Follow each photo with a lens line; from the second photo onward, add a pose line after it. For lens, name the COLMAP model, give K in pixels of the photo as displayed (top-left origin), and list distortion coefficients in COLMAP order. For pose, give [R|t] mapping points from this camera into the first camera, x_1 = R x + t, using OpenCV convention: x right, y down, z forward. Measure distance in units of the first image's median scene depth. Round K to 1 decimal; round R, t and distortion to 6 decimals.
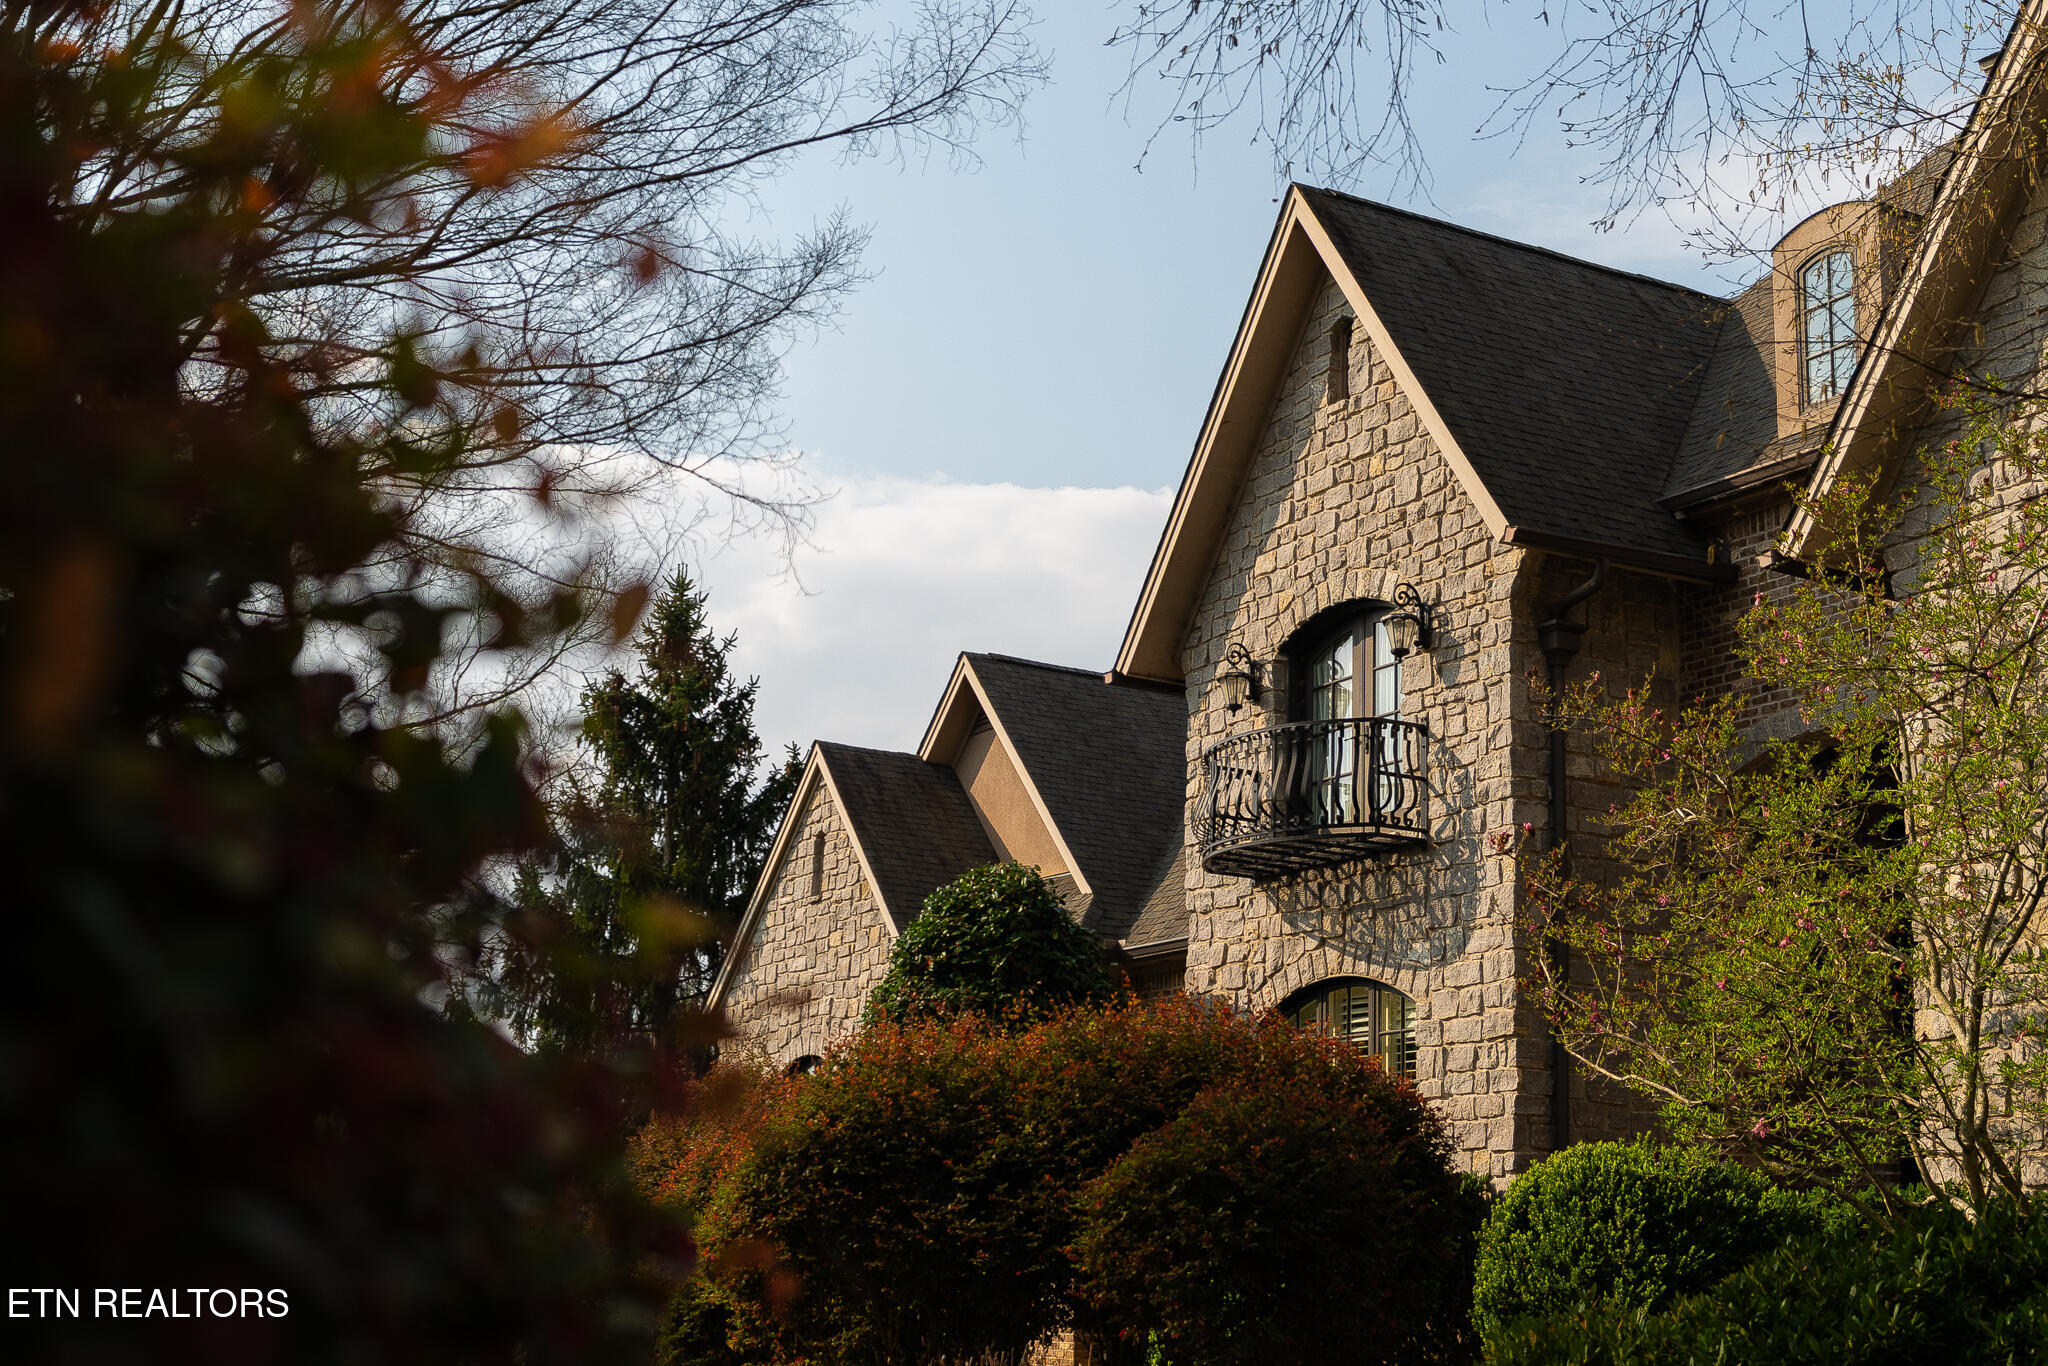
lens RADIAL K [[2717.1, 0, 1022.2], [0, 2717.1, 638.3], [0, 0, 1]] dist [-0.014552, -0.036253]
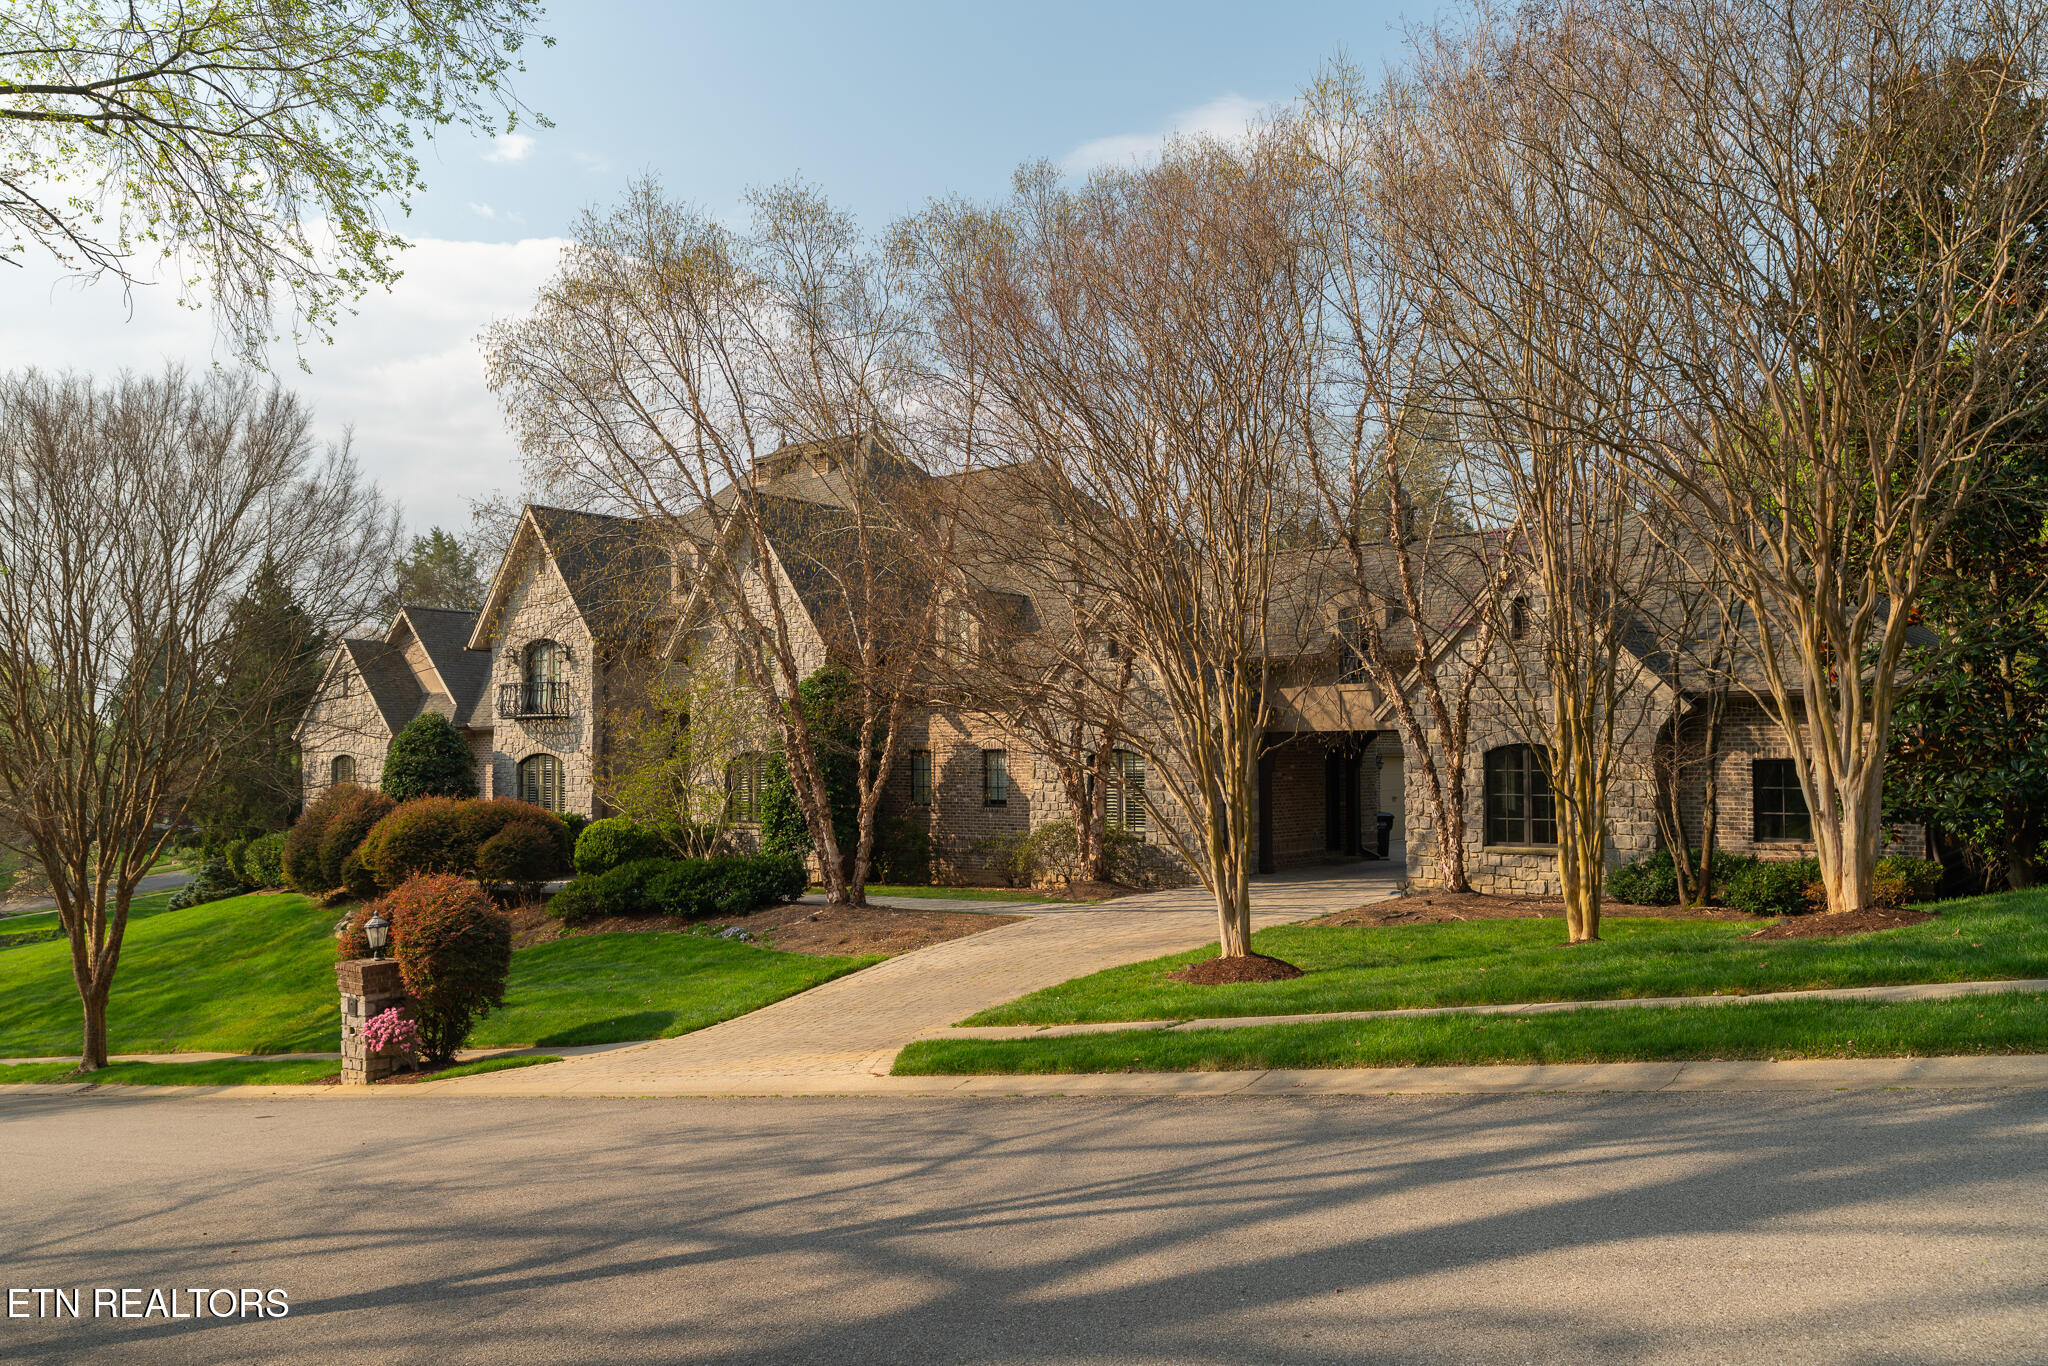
lens RADIAL K [[1549.1, 0, 1024.0], [0, 1549.1, 683.0], [0, 0, 1]] dist [0.006981, 0.002296]
pose [[0.917668, -0.020831, 0.396802, -0.101113], [-0.059483, 0.980170, 0.189020, -0.376718], [-0.392871, -0.197060, 0.898231, -0.995110]]
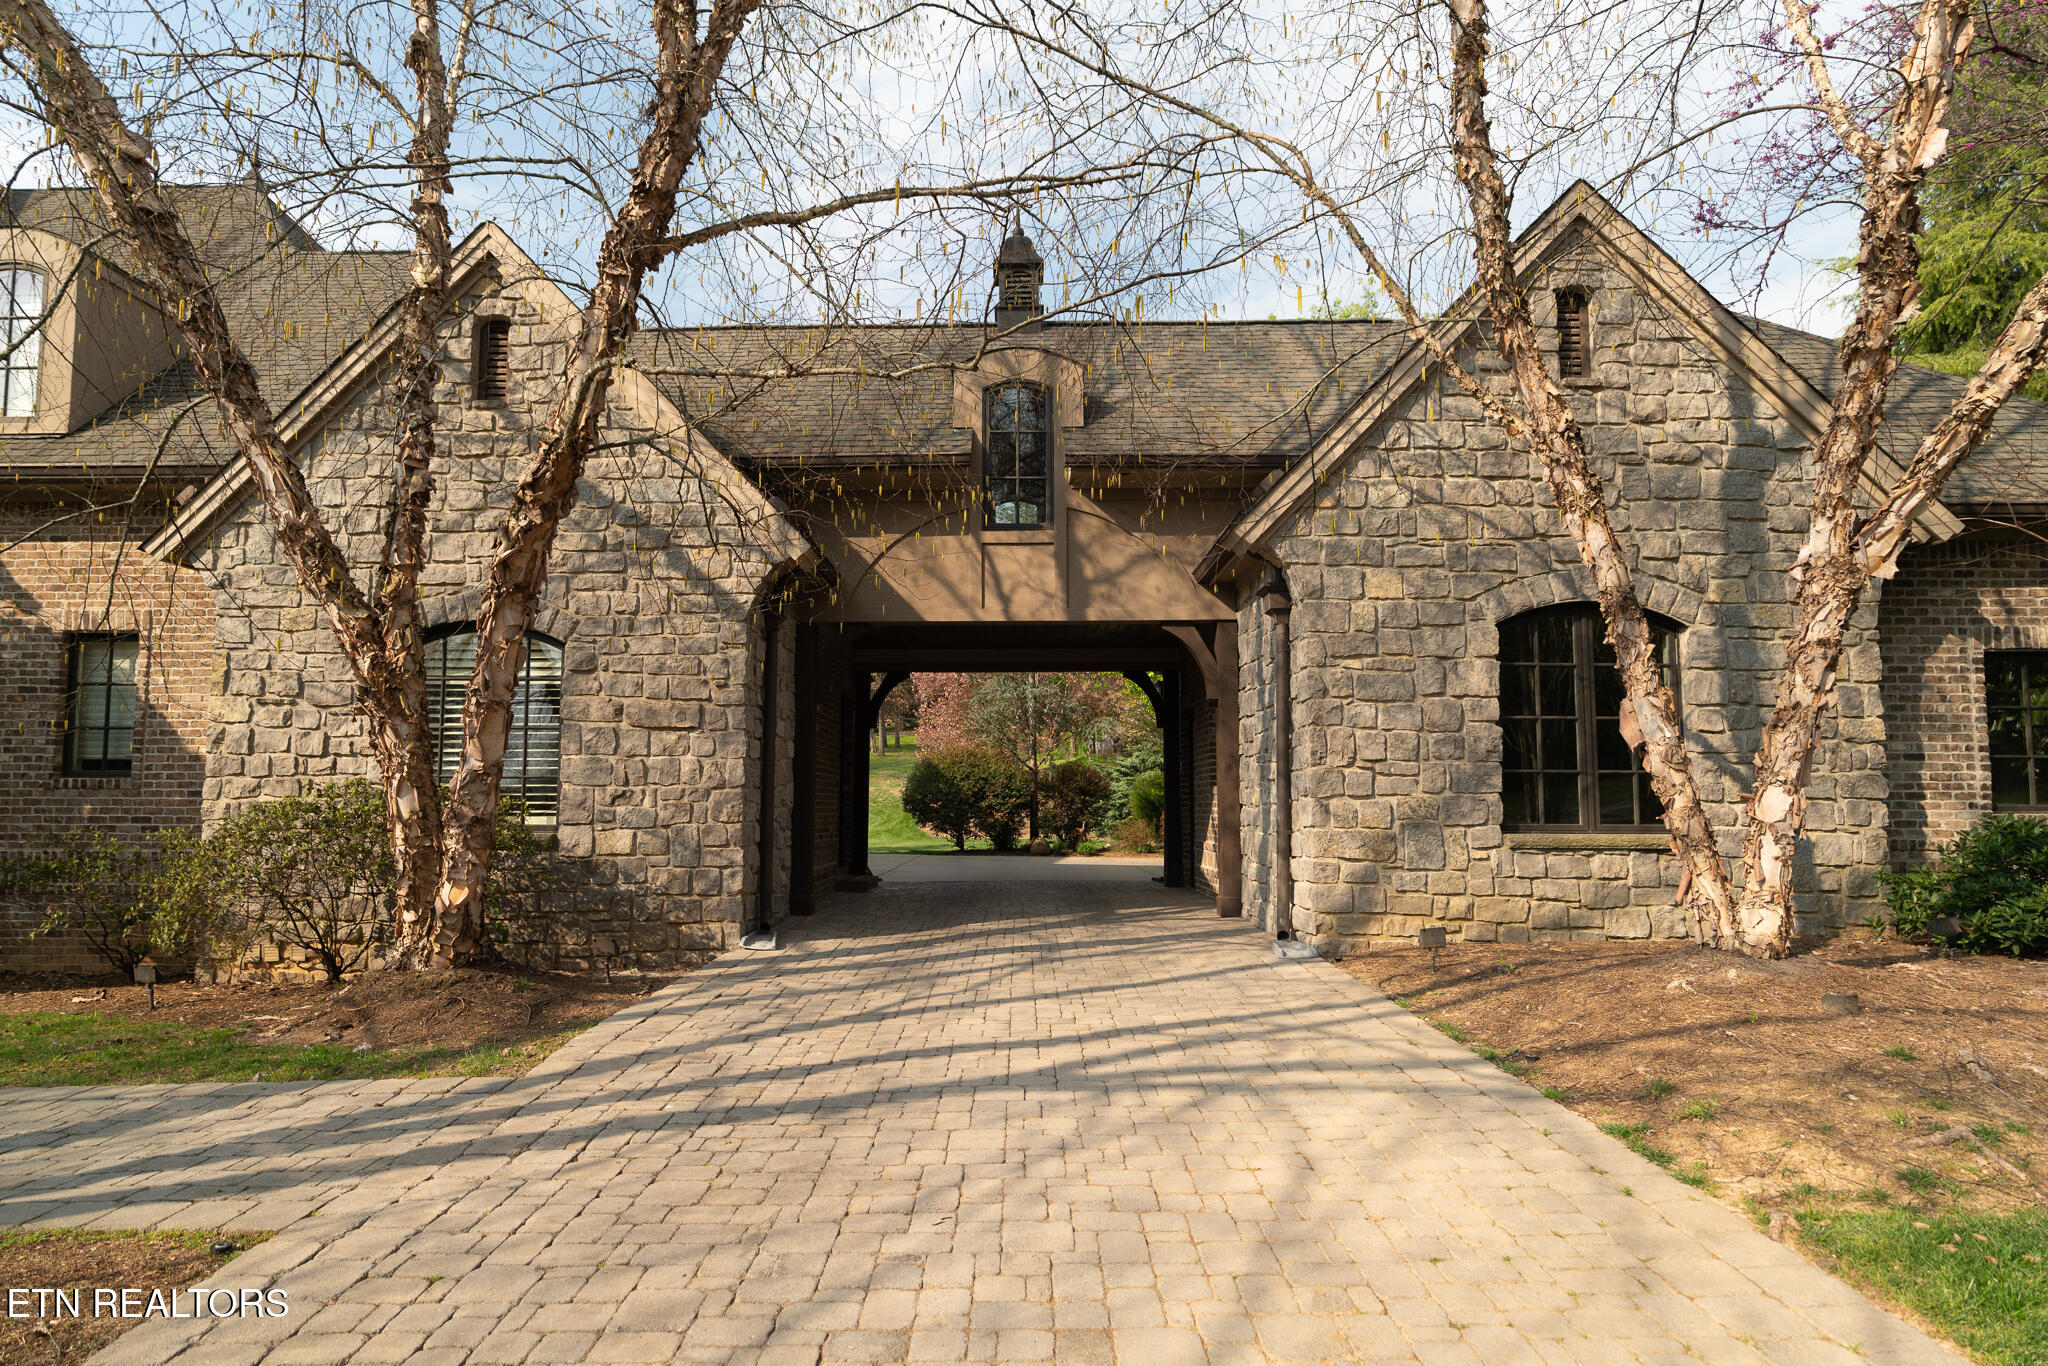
lens RADIAL K [[1070.3, 0, 983.1], [0, 1070.3, 726.3], [0, 0, 1]] dist [-0.003156, -0.000443]
pose [[0.495753, 0.032980, 0.867837, 0.322671], [-0.196075, 0.977728, 0.074853, -0.056807], [-0.846040, -0.207270, 0.491178, -0.048621]]
